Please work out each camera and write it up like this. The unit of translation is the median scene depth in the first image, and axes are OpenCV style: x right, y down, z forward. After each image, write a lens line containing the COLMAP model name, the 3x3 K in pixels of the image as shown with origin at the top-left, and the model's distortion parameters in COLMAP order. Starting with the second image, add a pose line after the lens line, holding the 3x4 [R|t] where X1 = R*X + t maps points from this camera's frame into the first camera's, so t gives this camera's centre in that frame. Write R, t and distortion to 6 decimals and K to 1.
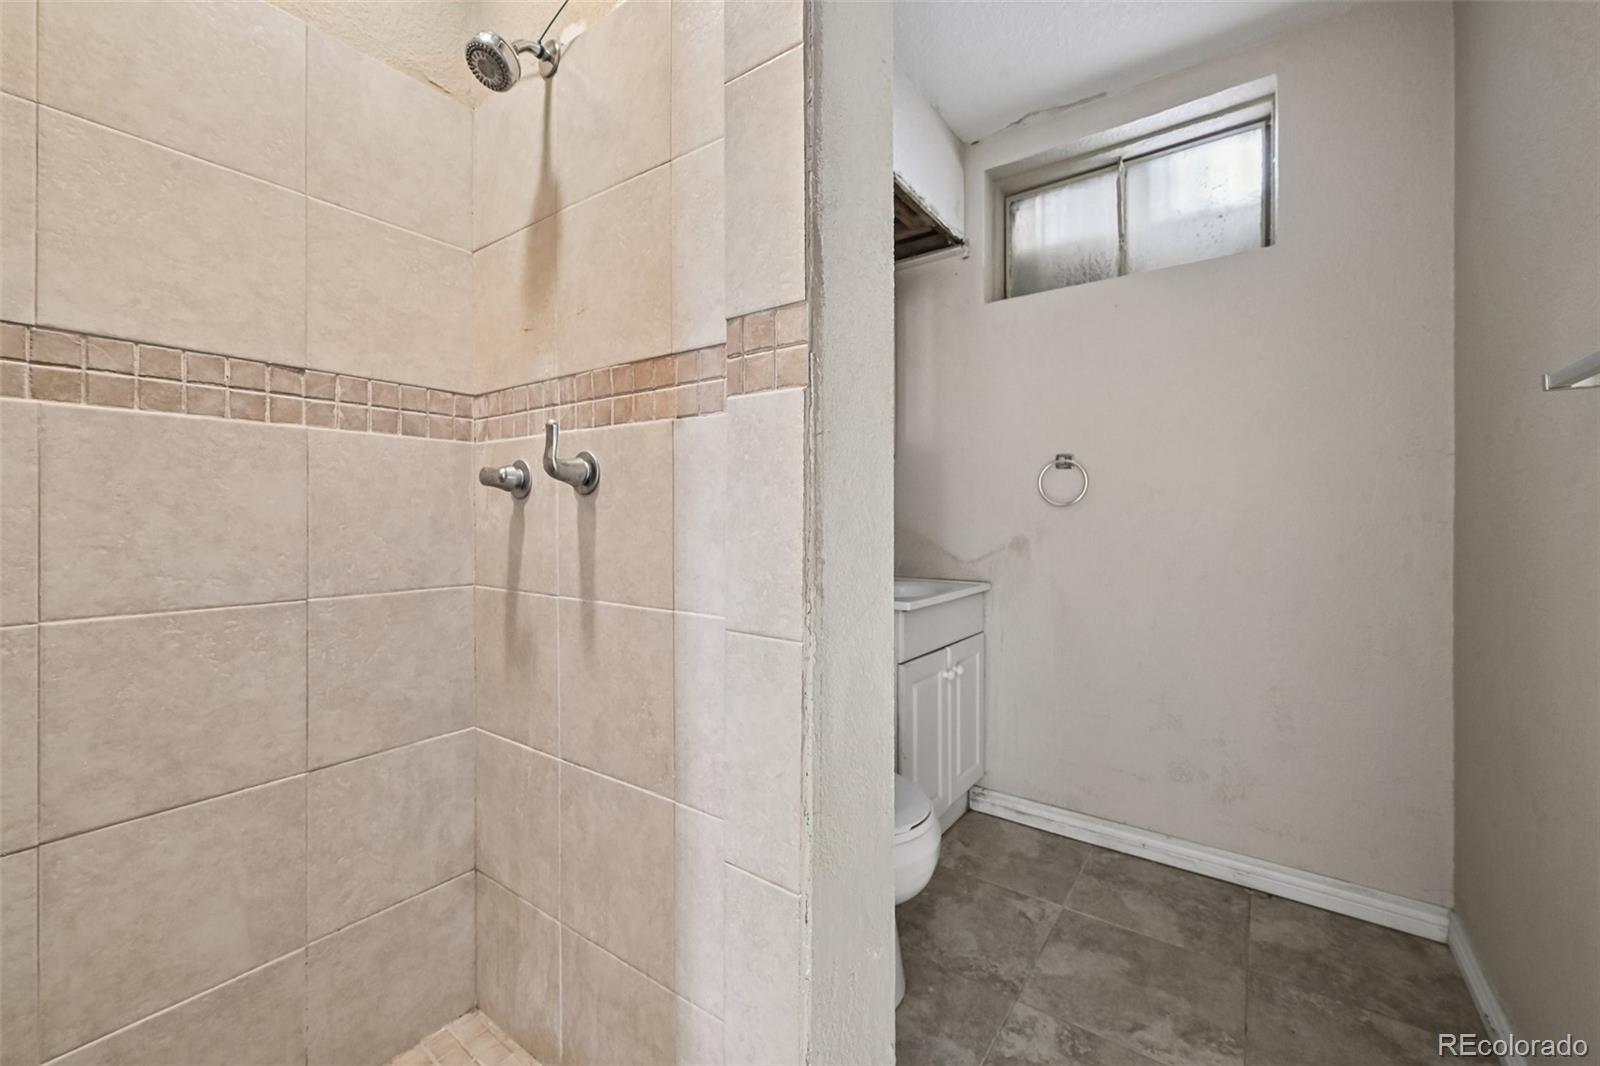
lens RADIAL K [[634.9, 0, 799.8], [0, 634.9, 522.9], [0, 0, 1]] dist [-0.004873, 0.000642]
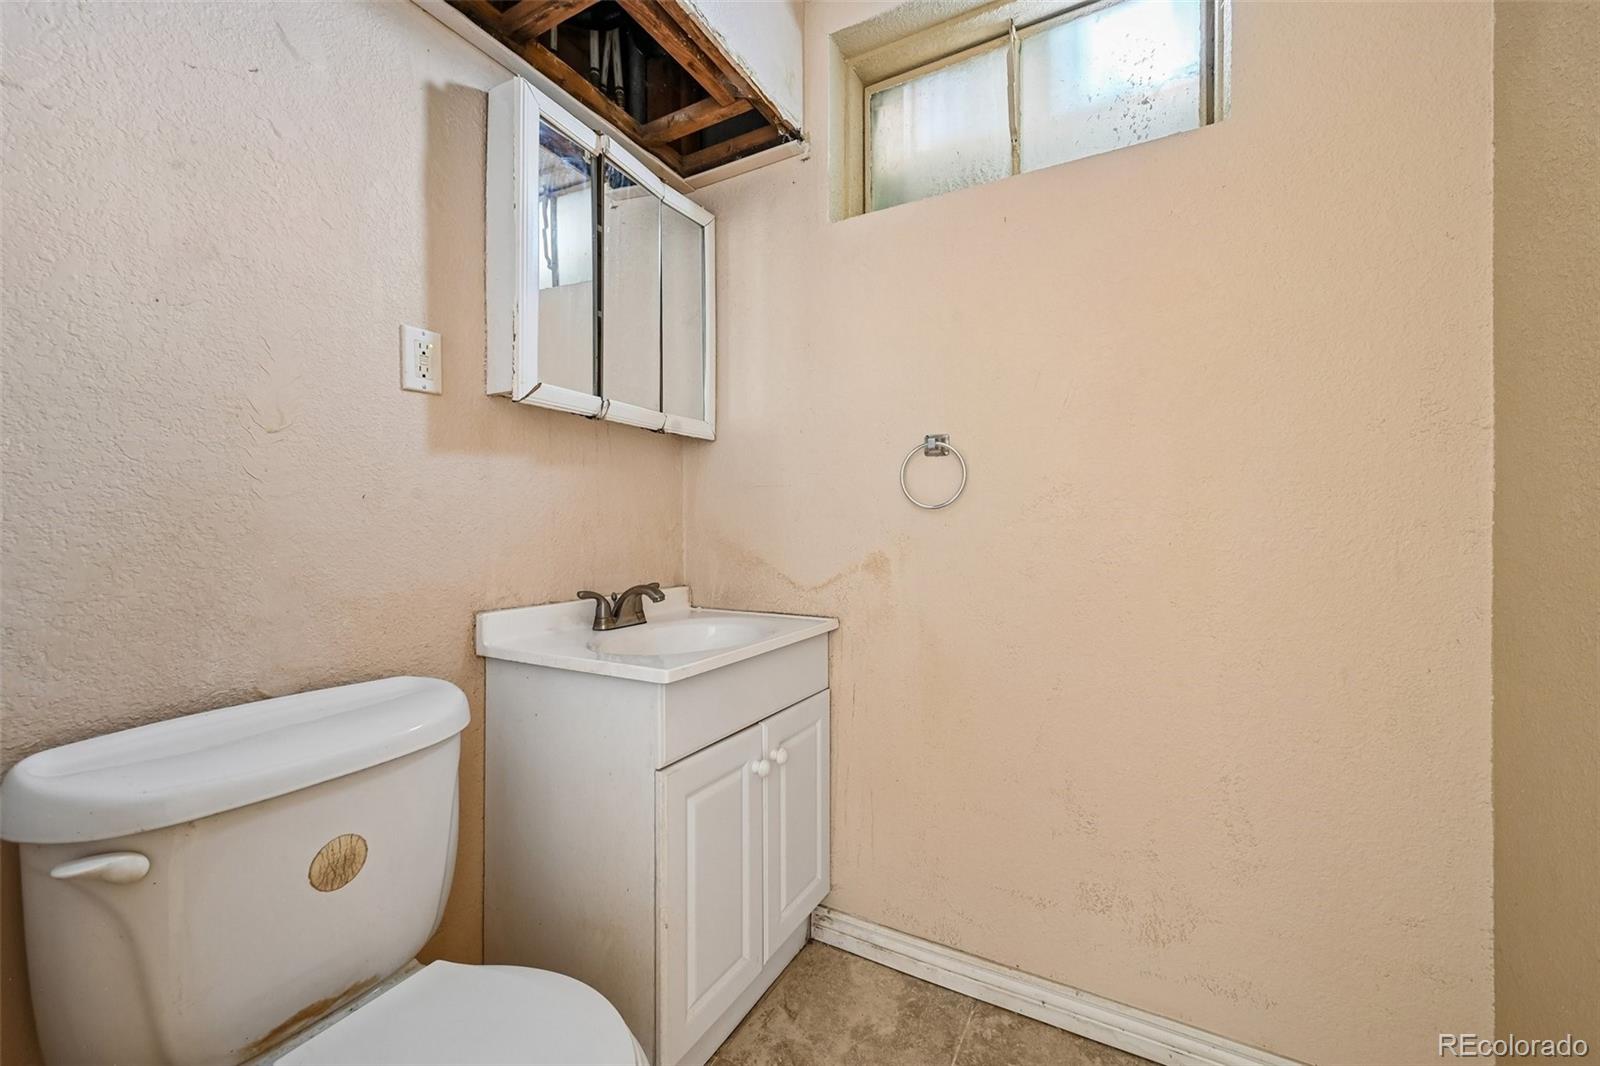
lens RADIAL K [[634.9, 0, 799.6], [0, 634.9, 533.8], [0, 0, 1]] dist [-0.004873, 0.000642]
pose [[0.992242, -0.000402, 0.124317, 0.177669], [0.000549, 0.999999, -0.001147, 0.000771], [-0.124317, 0.001206, 0.992242, 0.319553]]
